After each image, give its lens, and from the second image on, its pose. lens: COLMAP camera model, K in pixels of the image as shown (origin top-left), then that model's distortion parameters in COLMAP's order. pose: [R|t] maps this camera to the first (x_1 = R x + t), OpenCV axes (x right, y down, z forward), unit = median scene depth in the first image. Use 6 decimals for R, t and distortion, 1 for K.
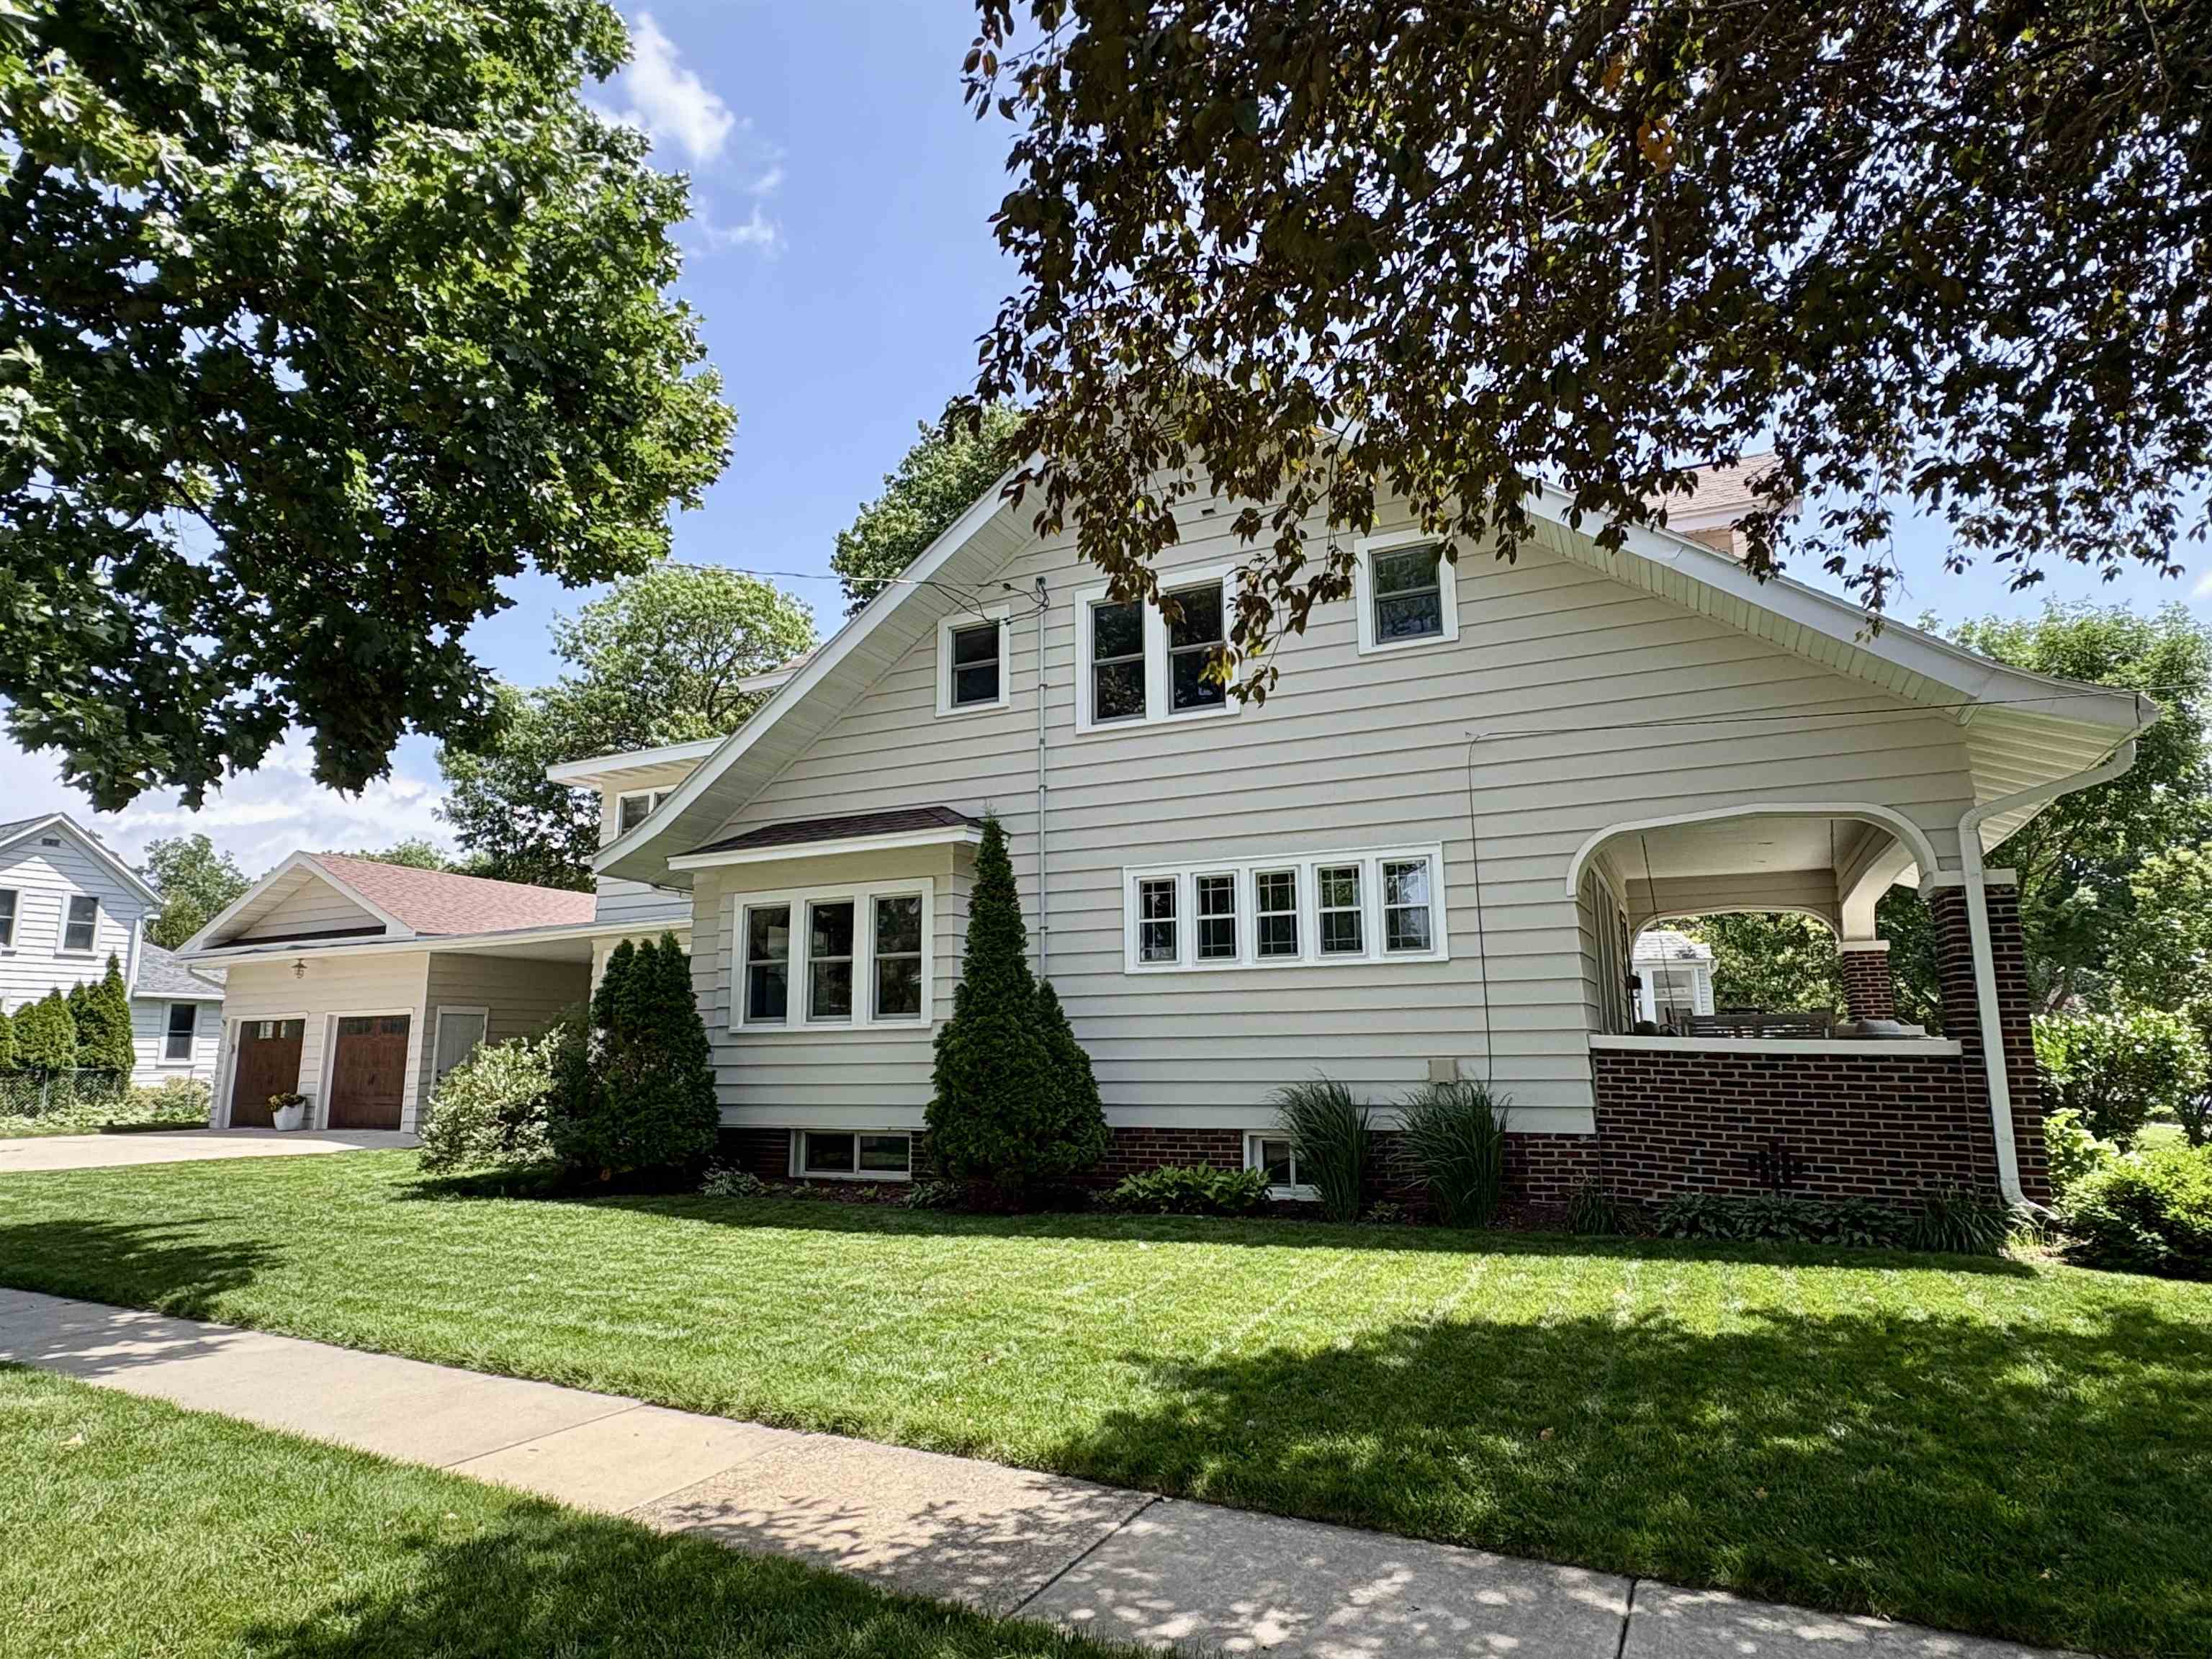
lens RADIAL K [[1270.2, 0, 1106.8], [0, 1270.2, 825.9], [0, 0, 1]] dist [0.001643, 0.000449]
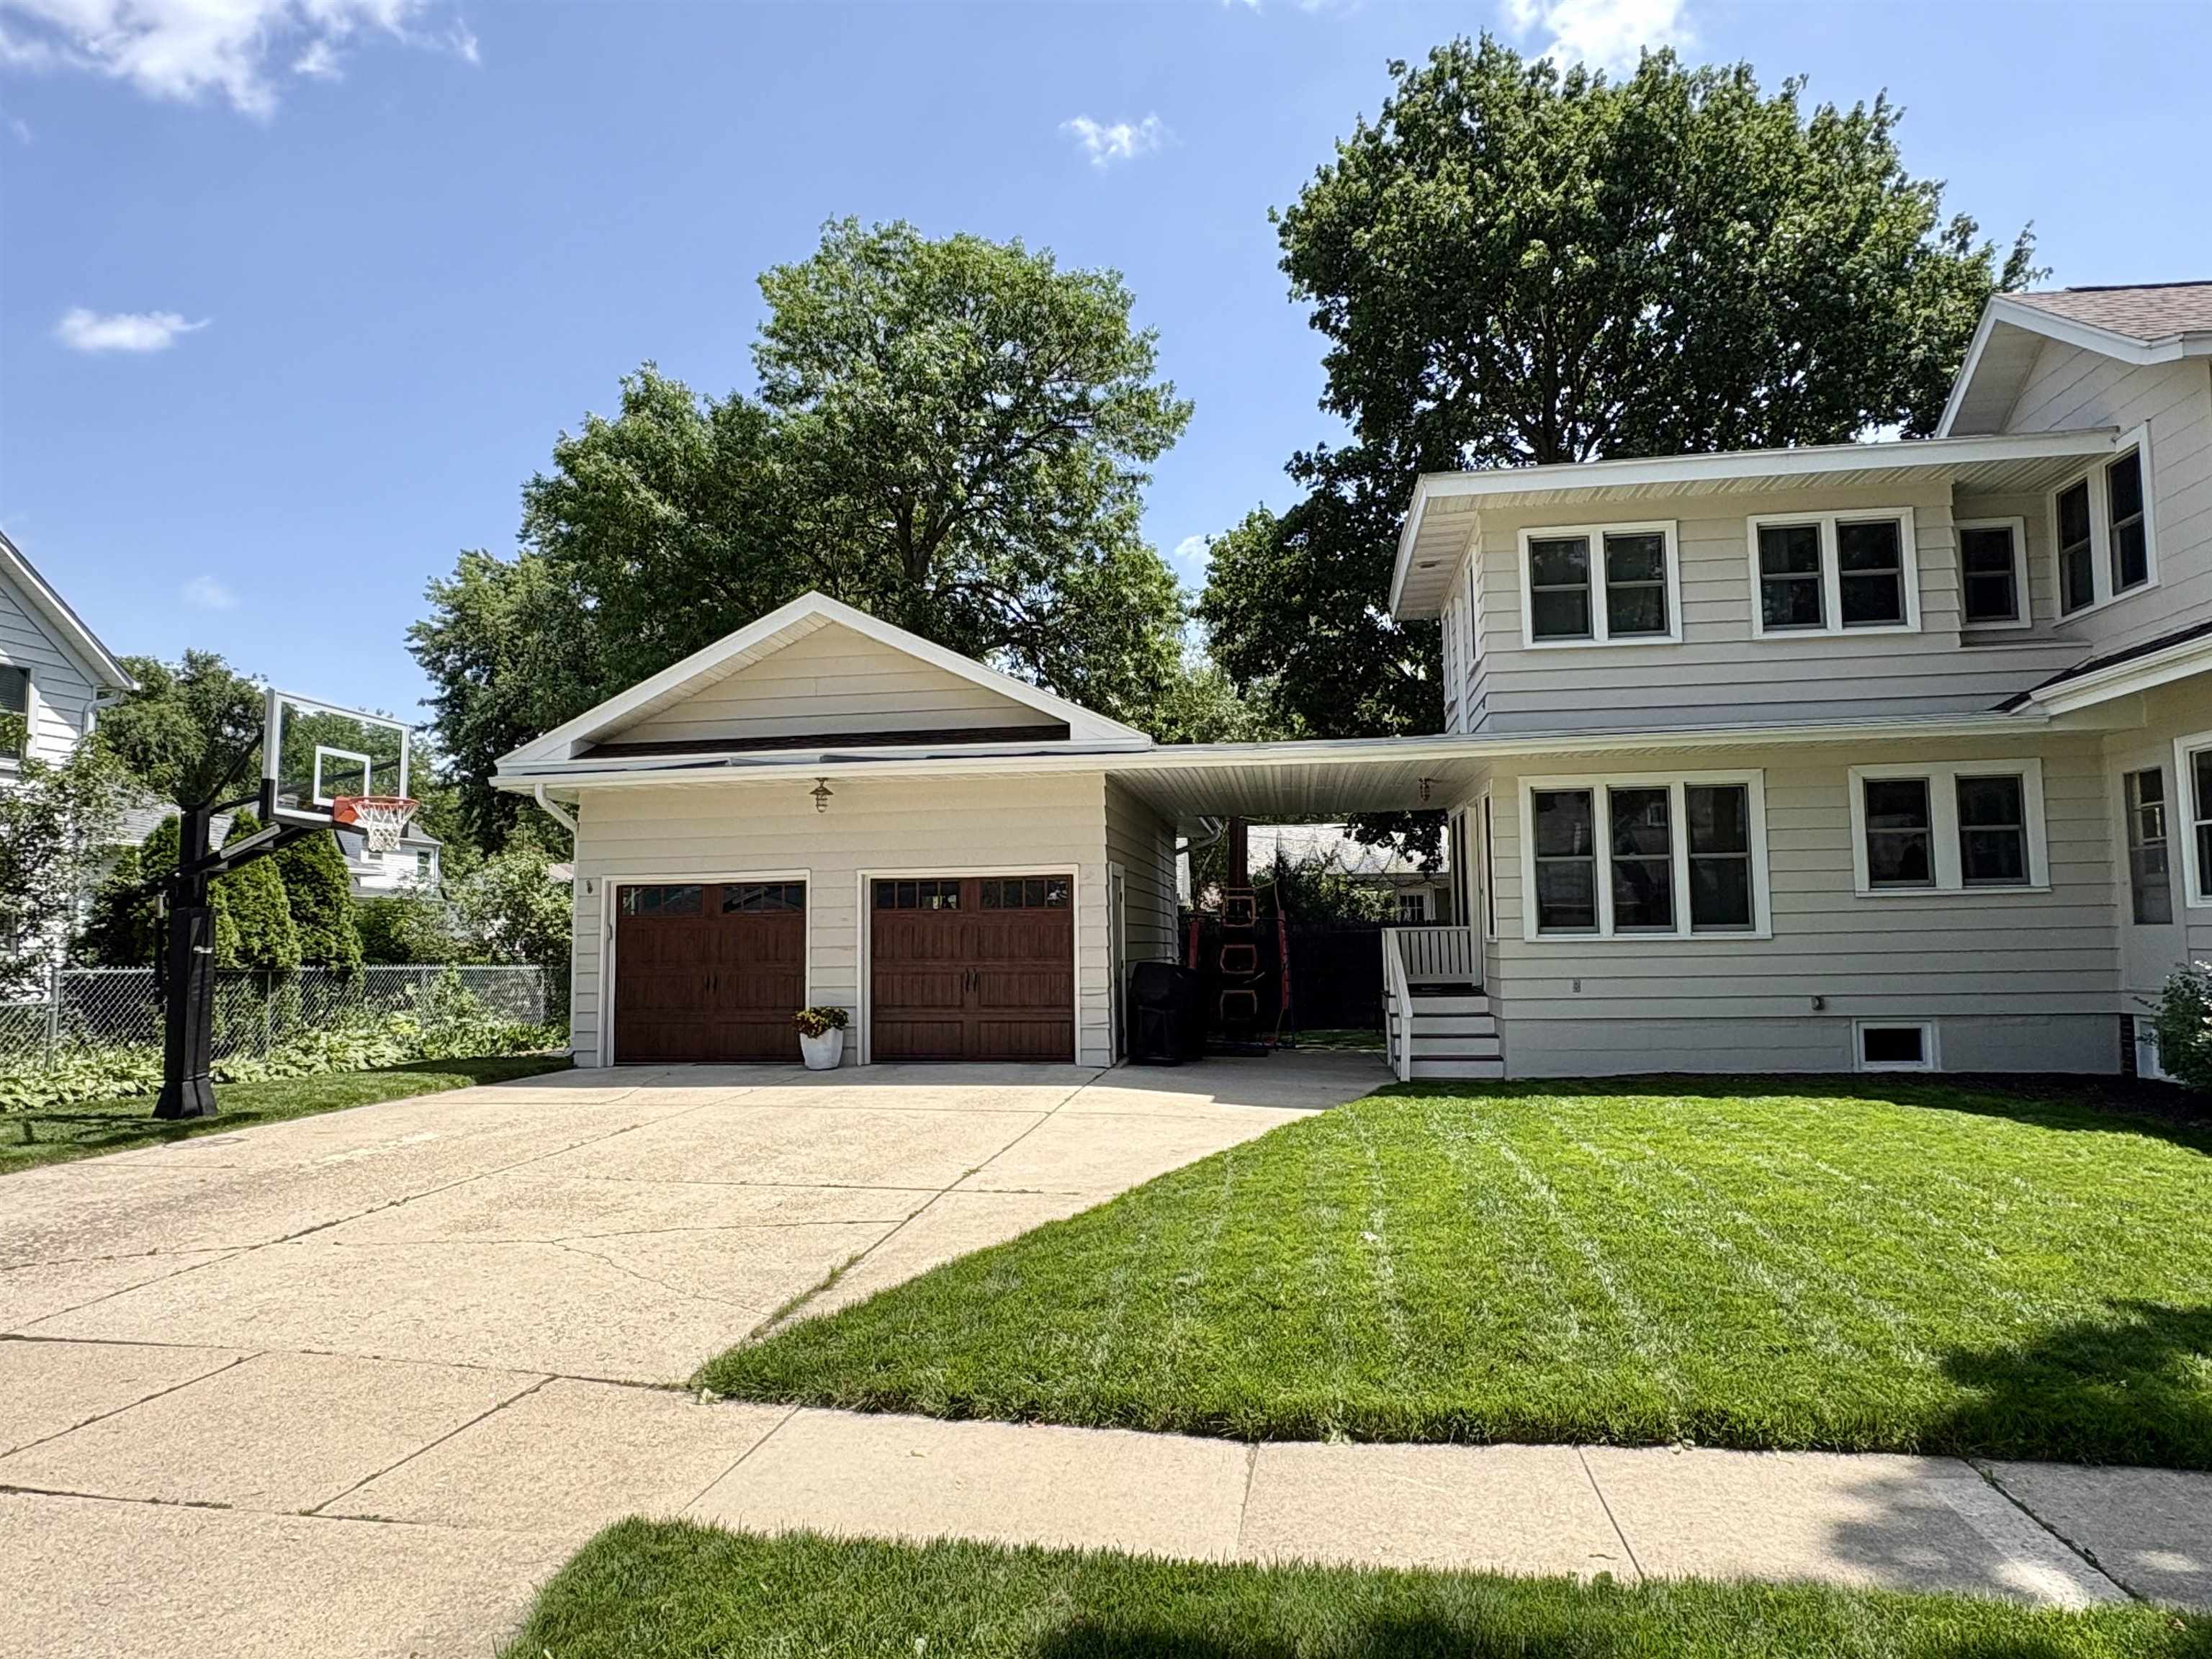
lens RADIAL K [[1353.8, 0, 1103.6], [0, 1353.8, 828.2], [0, 0, 1]] dist [0.001599, 0.000731]
pose [[0.953583, 0.022990, 0.300253, -0.677124], [-0.051349, 0.994892, 0.086904, 0.065243], [-0.296721, -0.098287, 0.949893, 0.362267]]
